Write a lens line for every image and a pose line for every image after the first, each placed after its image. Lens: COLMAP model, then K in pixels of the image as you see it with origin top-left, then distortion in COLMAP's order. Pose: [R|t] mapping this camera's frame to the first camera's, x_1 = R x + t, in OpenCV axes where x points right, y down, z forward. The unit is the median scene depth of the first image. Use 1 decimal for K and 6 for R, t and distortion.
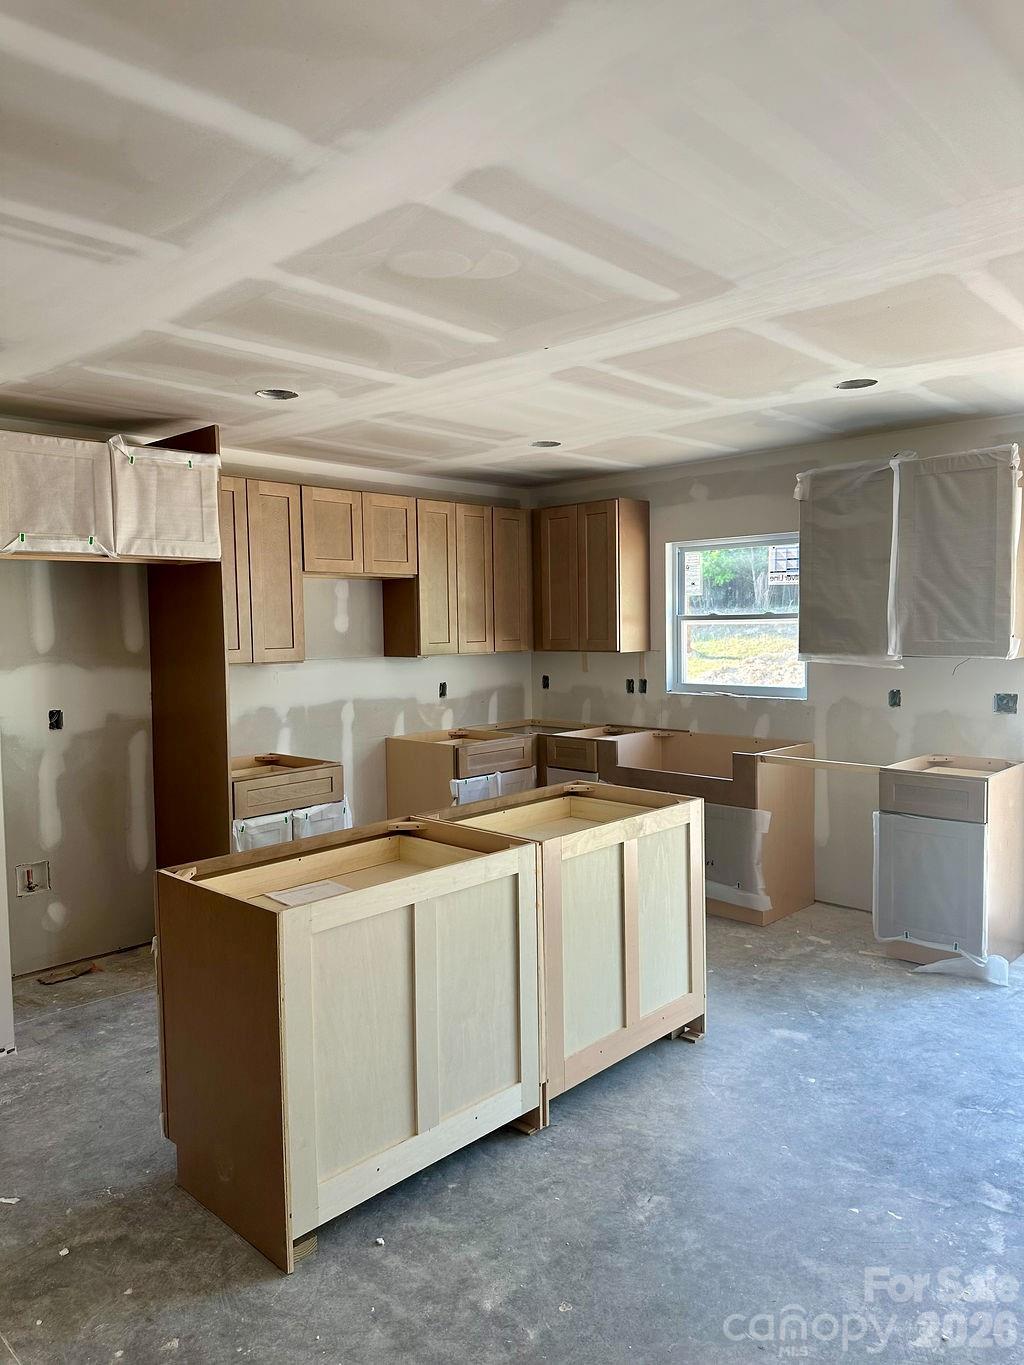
lens RADIAL K [[962.0, 0, 498.6], [0, 962.0, 671.7], [0, 0, 1]] dist [0.051595, -0.064507]
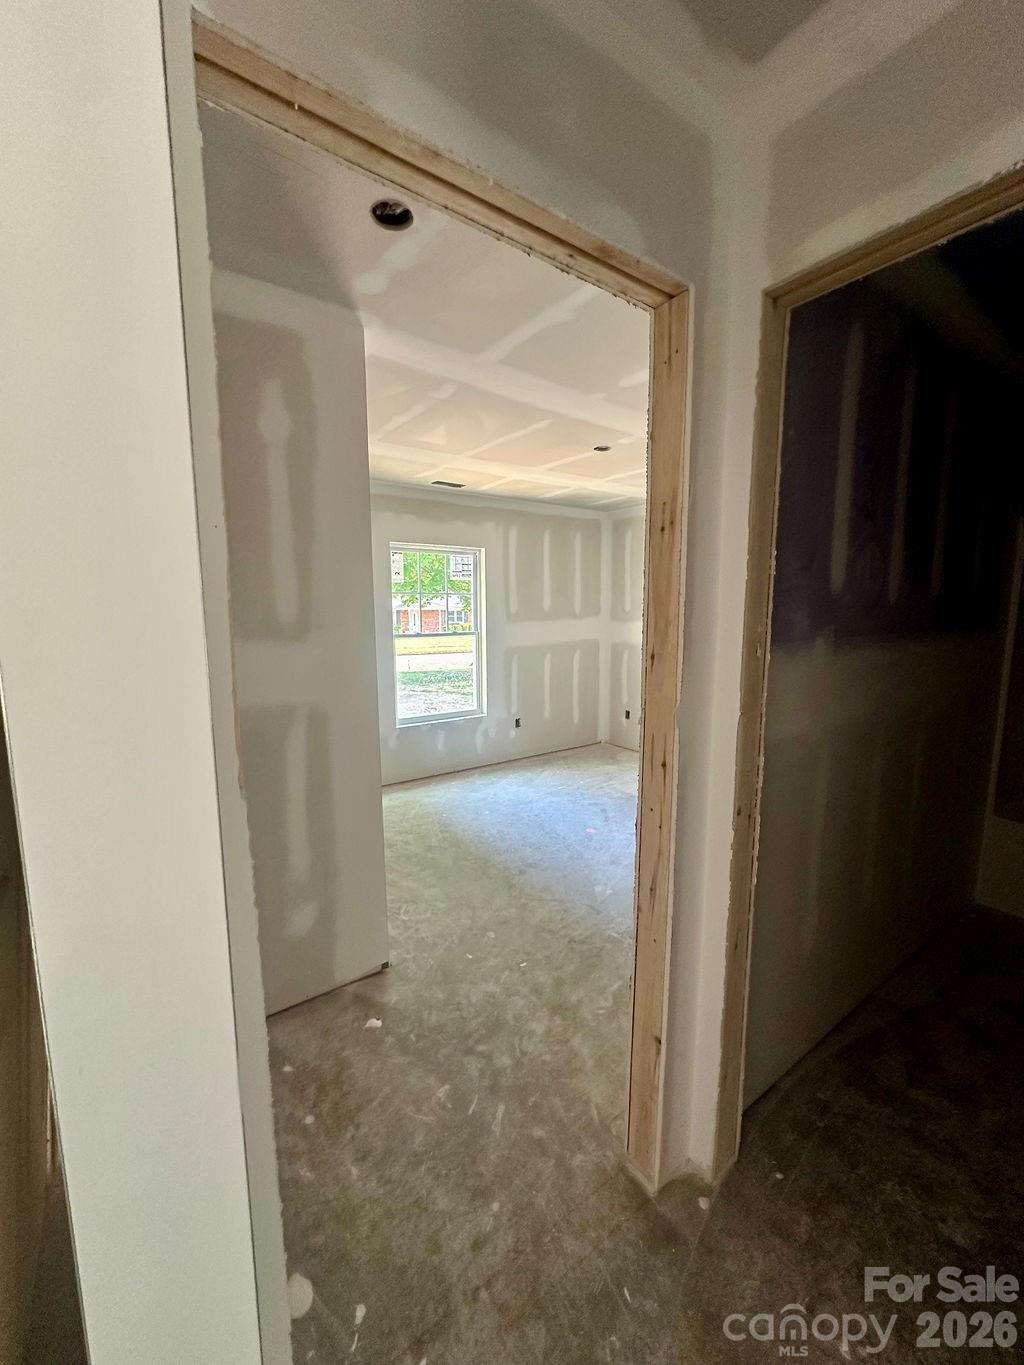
lens RADIAL K [[547.6, 0, 513.2], [0, 547.6, 674.5], [0, 0, 1]] dist [-0.003877, 0.001496]
pose [[0.166826, -0.105386, 0.980338, -0.689050], [0.046144, 0.994017, 0.099004, -0.023483], [-0.984906, 0.028720, 0.170690, 0.881075]]
